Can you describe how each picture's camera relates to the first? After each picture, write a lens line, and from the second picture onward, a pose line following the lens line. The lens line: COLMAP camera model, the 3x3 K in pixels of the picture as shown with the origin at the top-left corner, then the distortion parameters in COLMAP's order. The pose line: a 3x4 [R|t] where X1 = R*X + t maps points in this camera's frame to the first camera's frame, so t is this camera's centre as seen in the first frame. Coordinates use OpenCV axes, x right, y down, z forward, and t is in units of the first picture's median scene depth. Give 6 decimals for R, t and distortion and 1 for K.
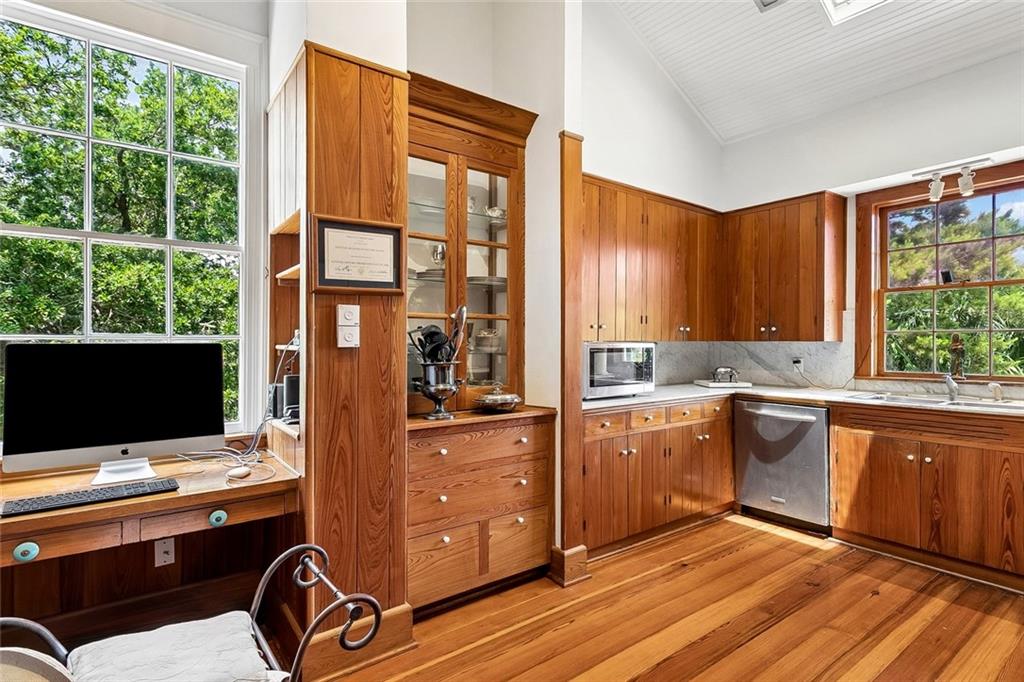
lens RADIAL K [[507.1, 0, 512.0], [0, 507.1, 341.0], [0, 0, 1]] dist [-0.000945, -0.000591]
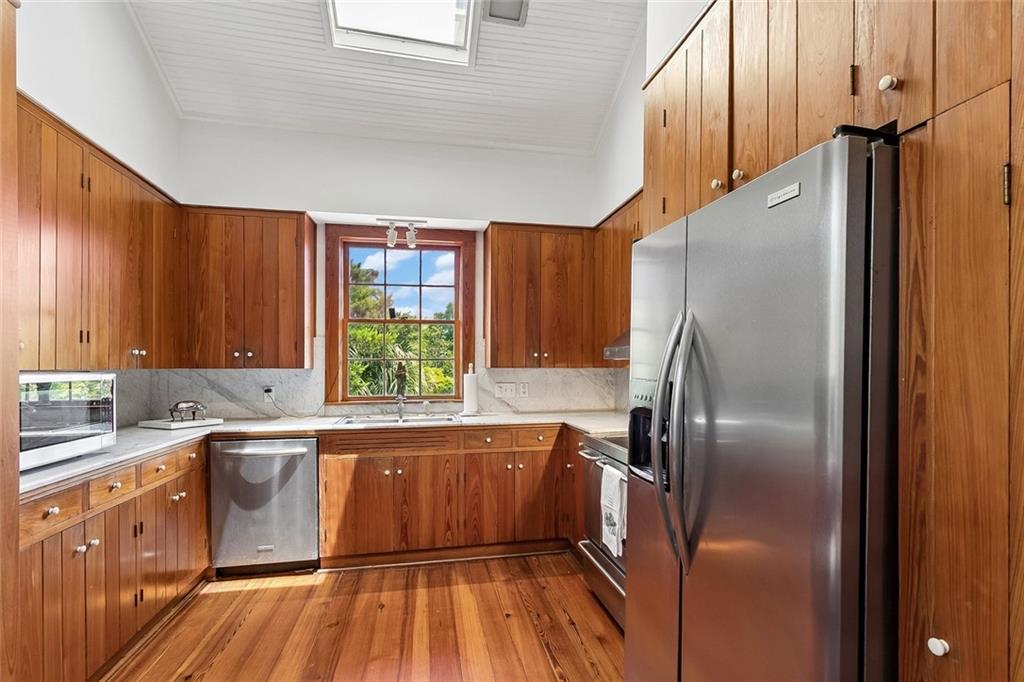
lens RADIAL K [[531.0, 0, 515.7], [0, 531.0, 367.8], [0, 0, 1]] dist [0.001622, 0.001108]
pose [[0.415876, -0.004799, 0.909409, -0.140150], [-0.000823, 0.999984, 0.005653, -0.007049], [-0.909421, -0.003099, 0.415865, 0.226169]]
